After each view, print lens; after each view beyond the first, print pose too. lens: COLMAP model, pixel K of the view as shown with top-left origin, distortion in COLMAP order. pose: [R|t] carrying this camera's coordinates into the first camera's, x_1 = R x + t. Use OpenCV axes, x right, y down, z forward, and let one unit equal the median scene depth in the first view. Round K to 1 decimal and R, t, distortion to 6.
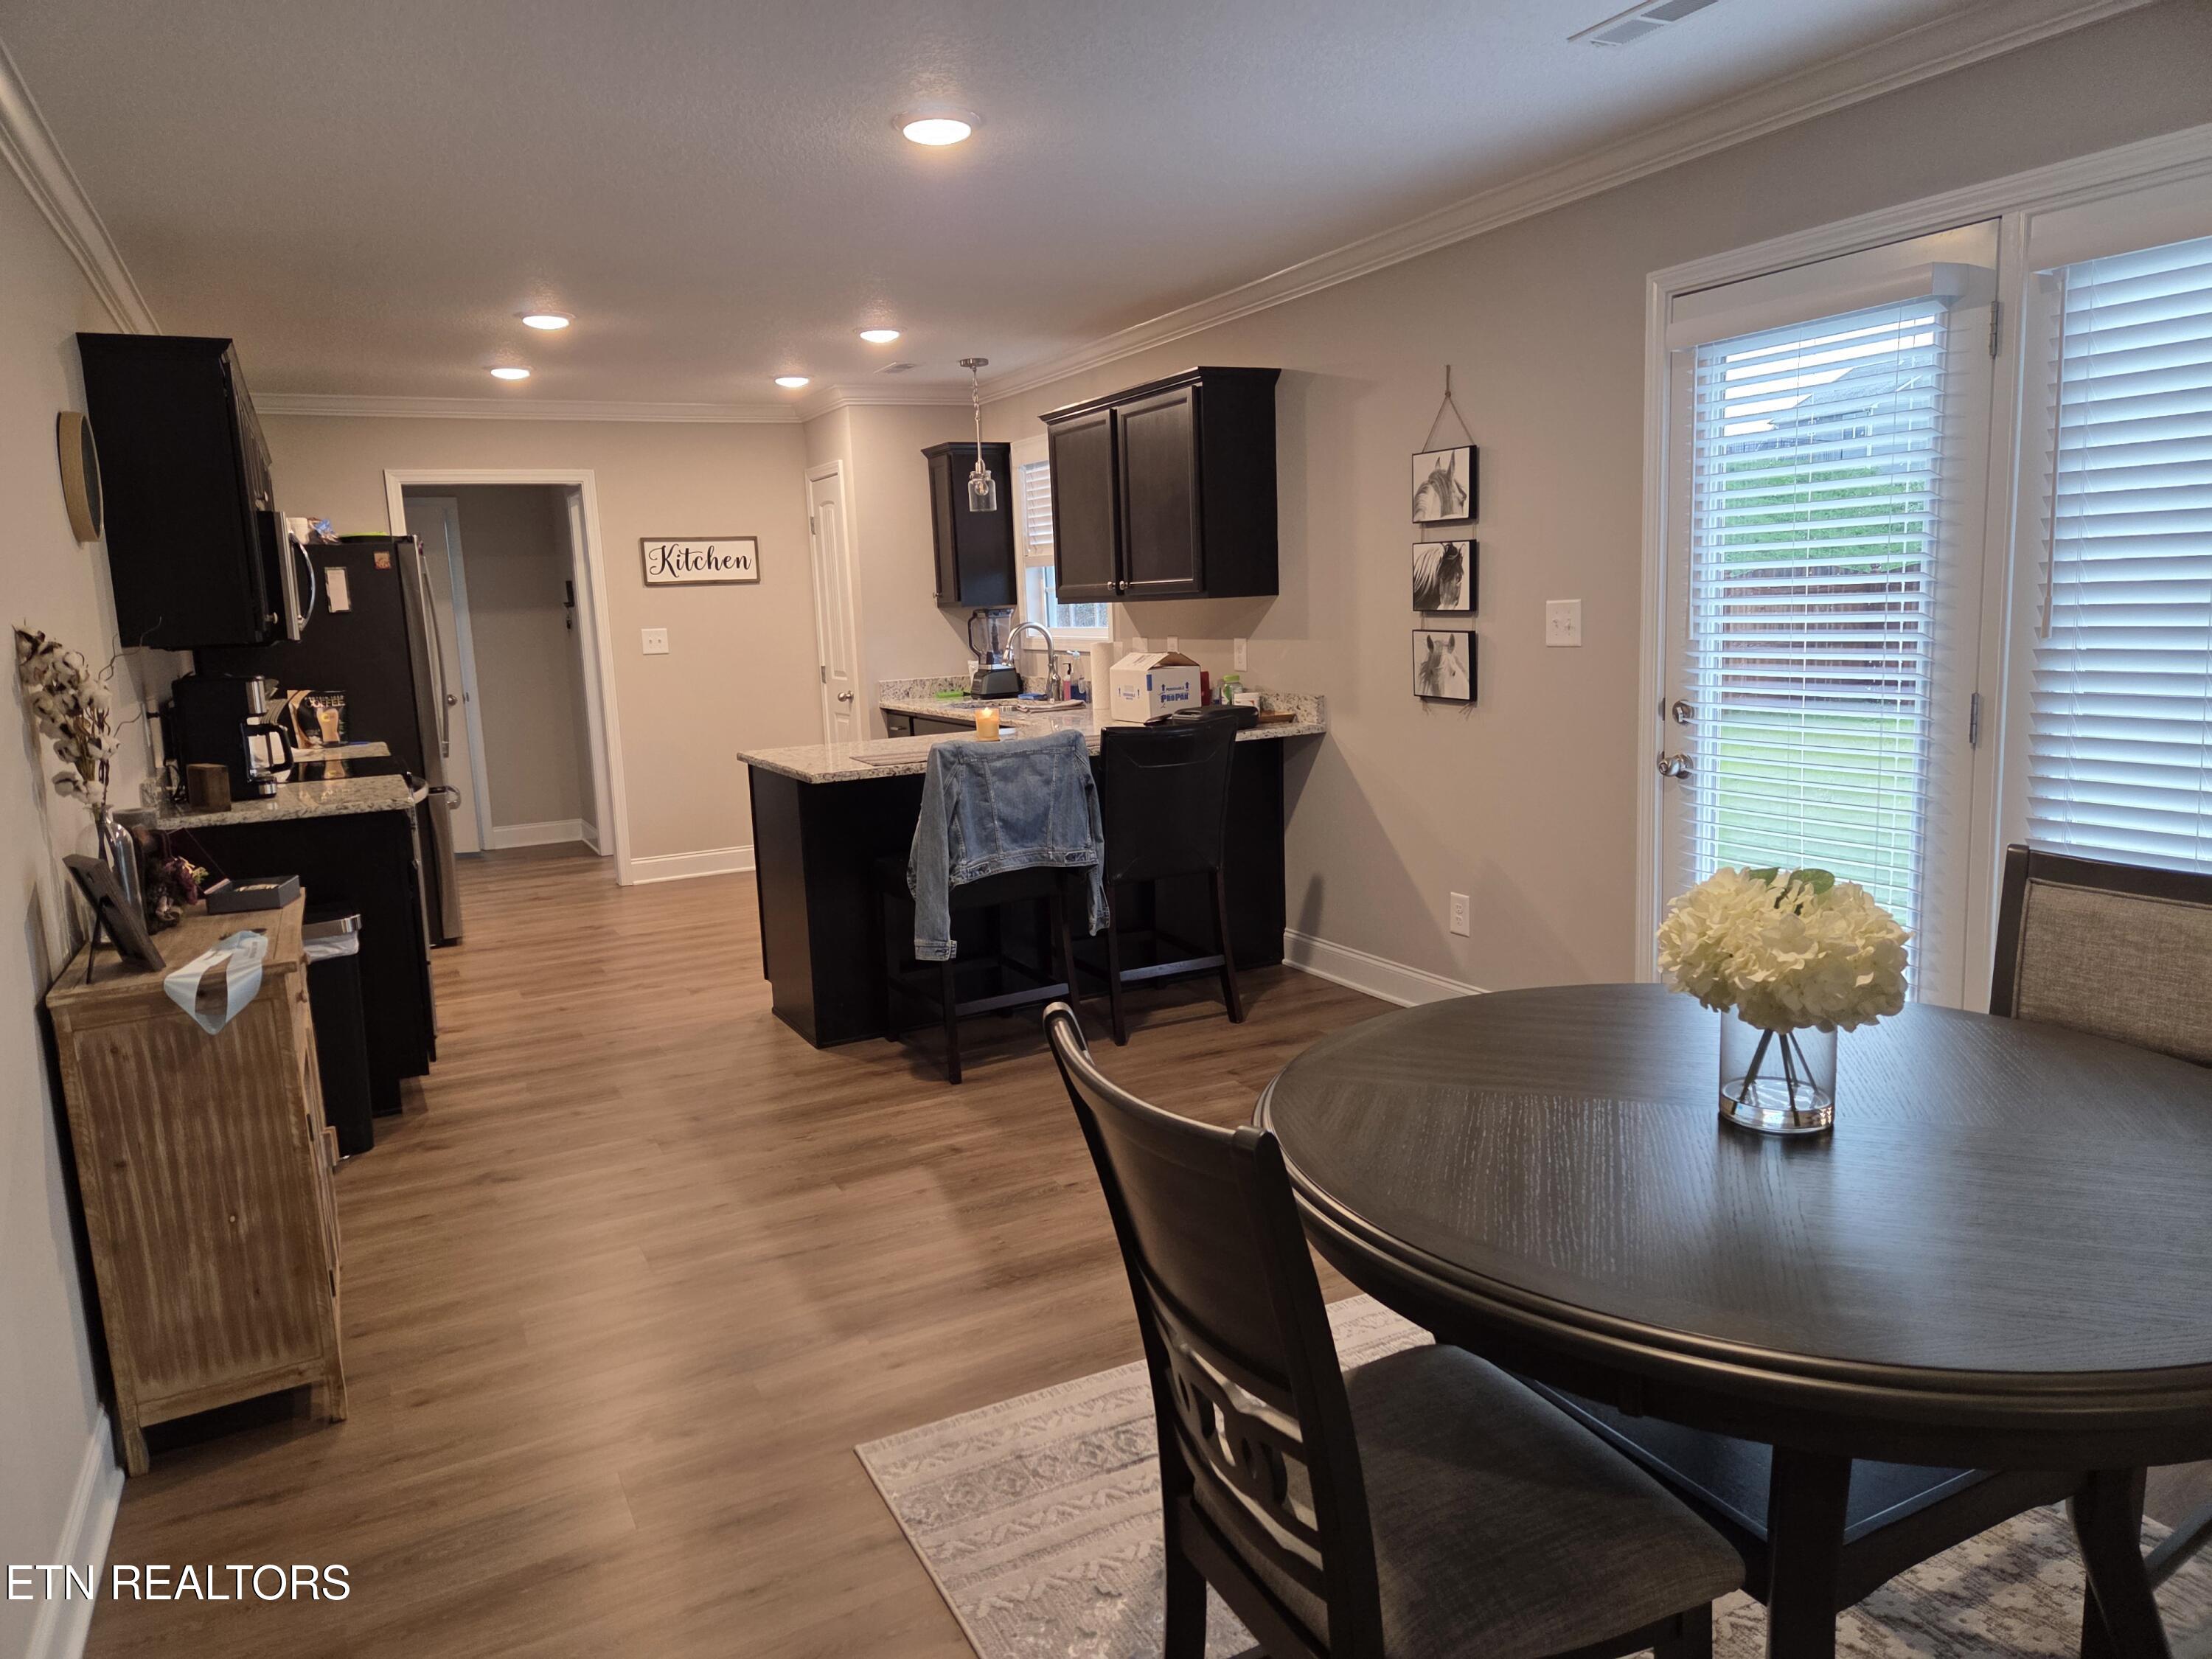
lens RADIAL K [[1482.9, 0, 1104.9], [0, 1482.9, 831.2], [0, 0, 1]] dist [0.024265, 0.000473]
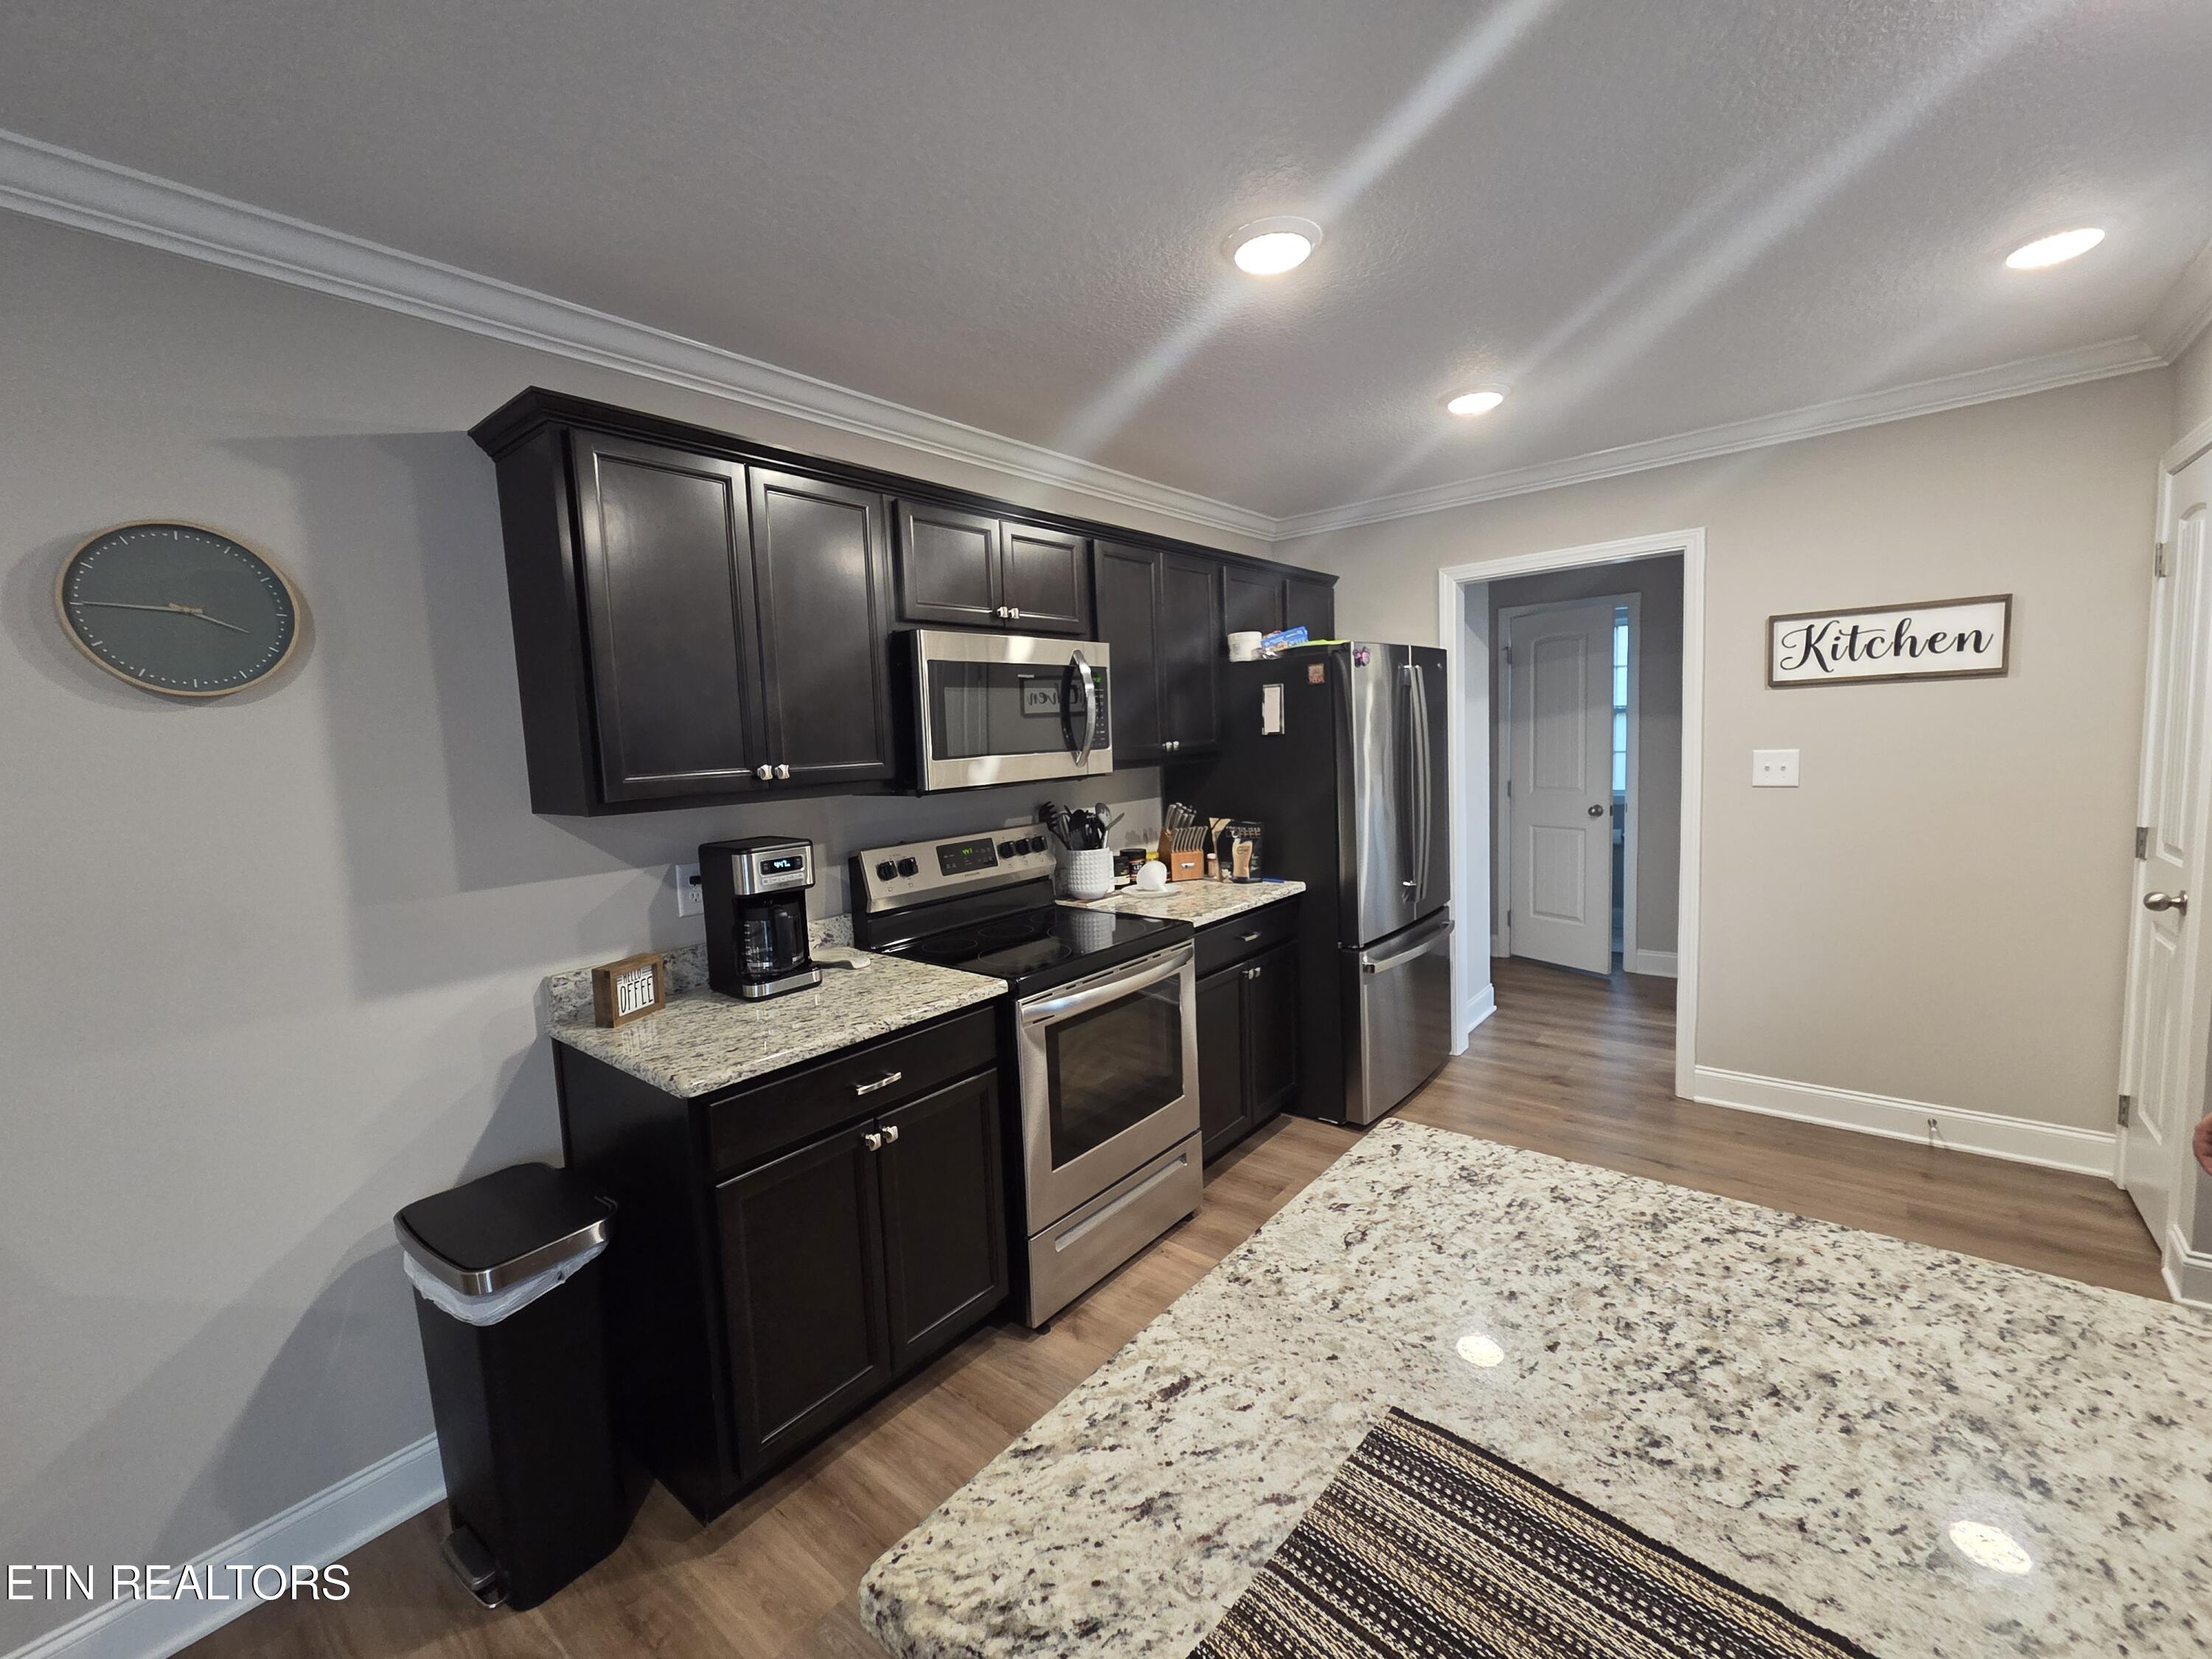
lens RADIAL K [[897.3, 0, 1104.1], [0, 897.3, 821.2], [0, 0, 1]] dist [-0.002090, -0.001337]
pose [[0.382163, 0.107516, -0.917819, -0.042491], [-0.115736, 0.990957, 0.067893, -0.097525], [0.916819, 0.080279, 0.391150, 0.570092]]
